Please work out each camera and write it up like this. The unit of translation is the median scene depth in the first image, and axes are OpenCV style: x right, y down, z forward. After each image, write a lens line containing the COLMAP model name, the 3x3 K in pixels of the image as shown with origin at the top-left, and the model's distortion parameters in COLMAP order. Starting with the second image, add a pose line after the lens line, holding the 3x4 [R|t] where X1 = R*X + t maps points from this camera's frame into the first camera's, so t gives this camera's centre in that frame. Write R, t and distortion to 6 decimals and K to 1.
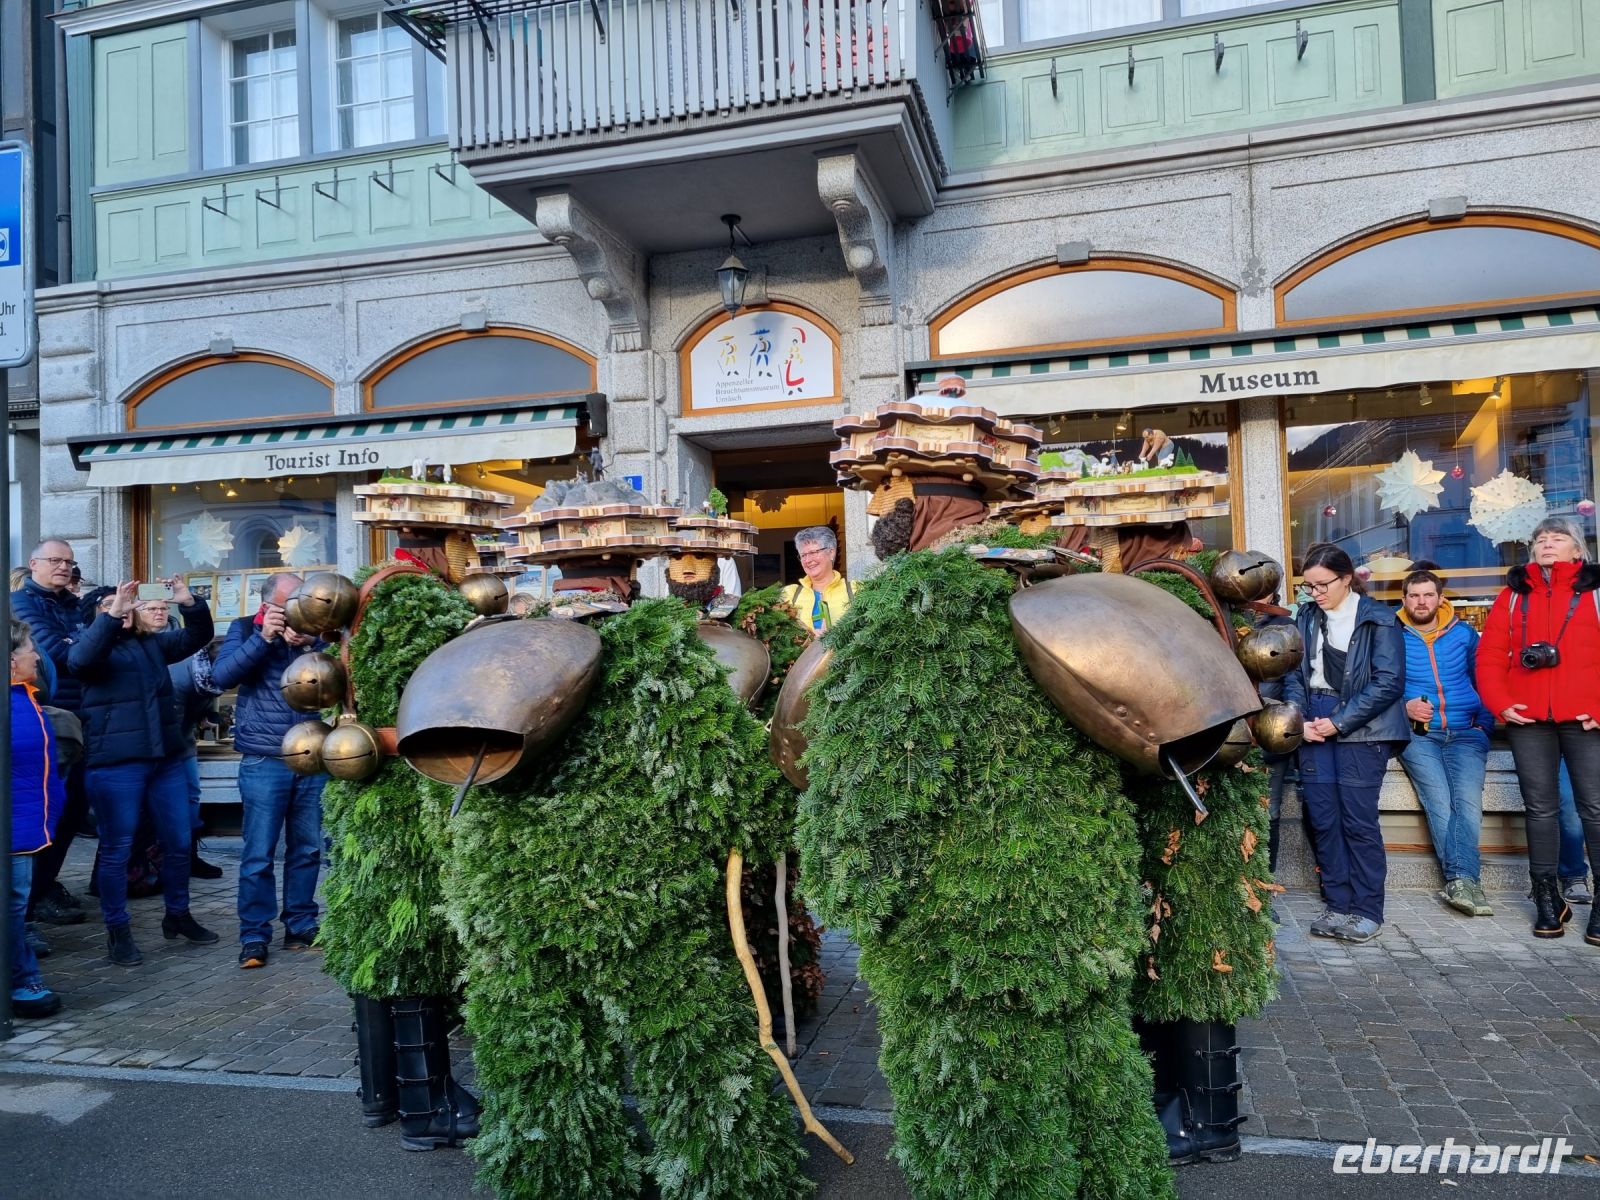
lens RADIAL K [[1197.8, 0, 811.5], [0, 1197.8, 598.5], [0, 0, 1]] dist [0.074013, -0.052592]
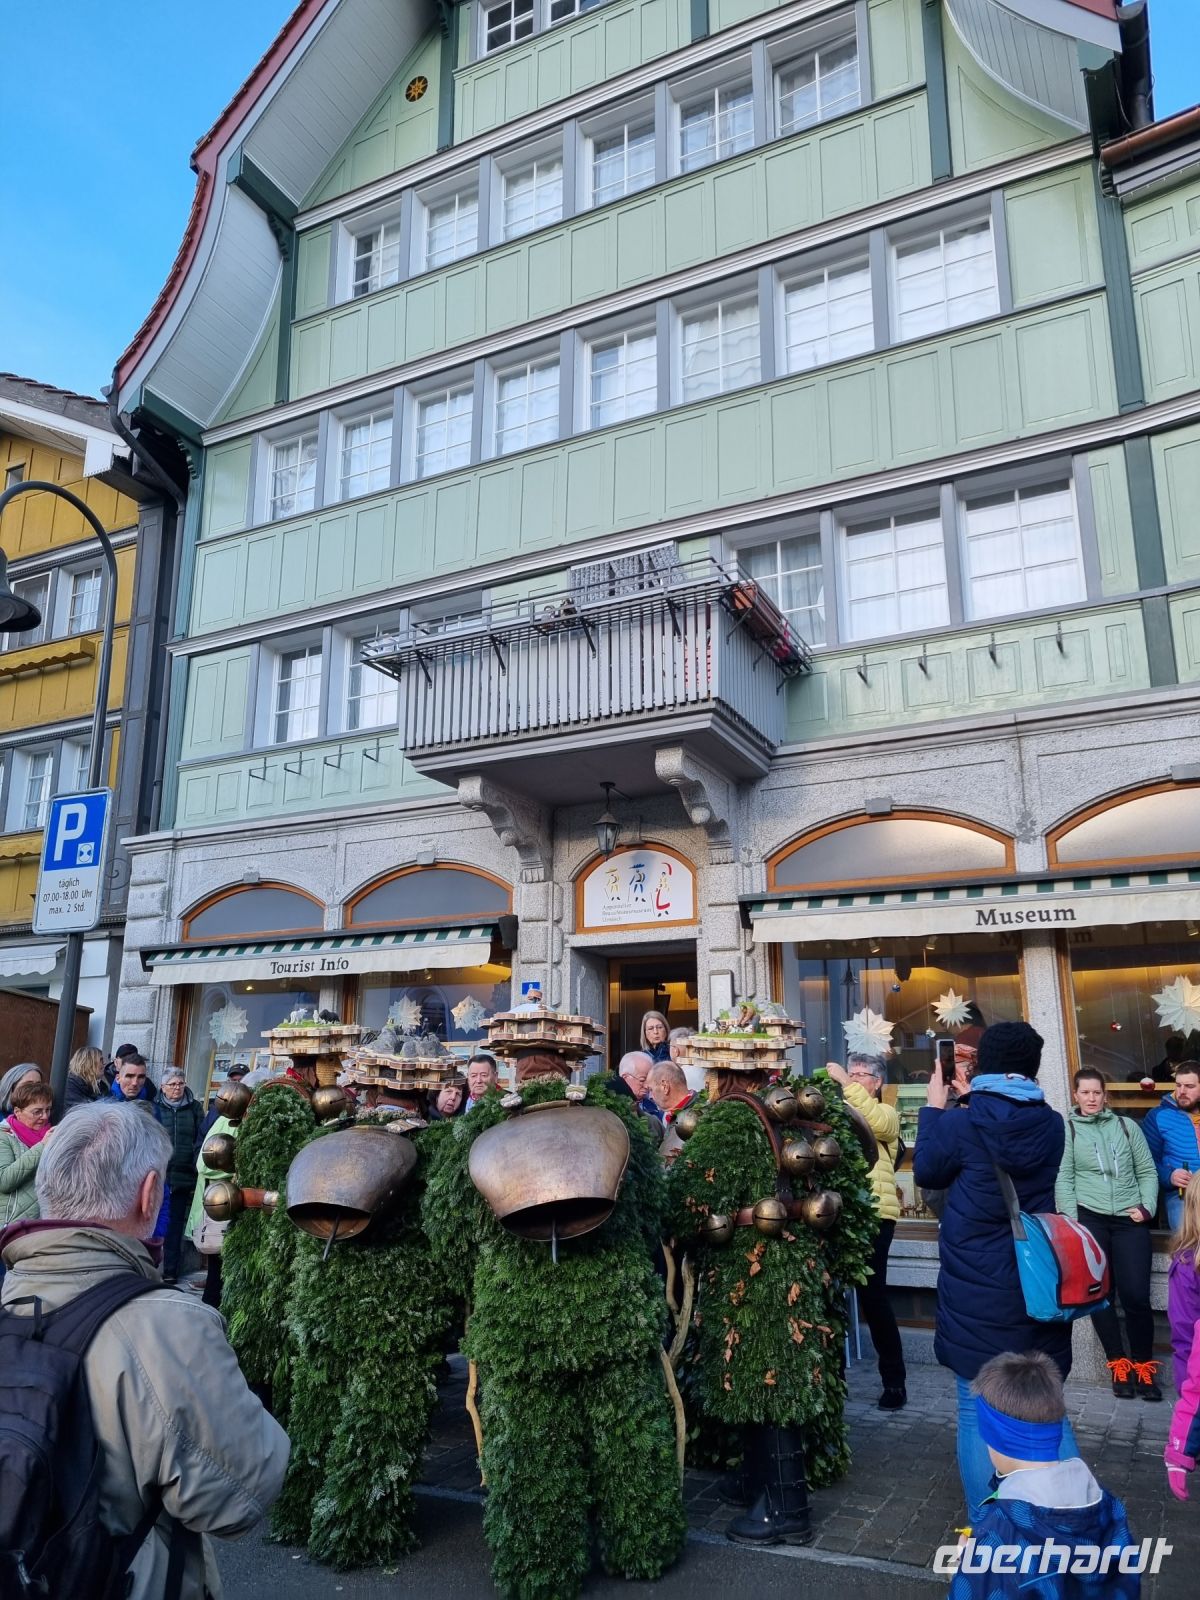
lens RADIAL K [[1197.8, 0, 592.0], [0, 1197.8, 808.7], [0, 0, 1]] dist [0.074013, -0.052592]
pose [[0.976571, -0.019348, -0.214322, 0.188648], [-0.024679, 0.979309, -0.200858, -0.030285], [0.213774, 0.201441, 0.955888, -0.223600]]
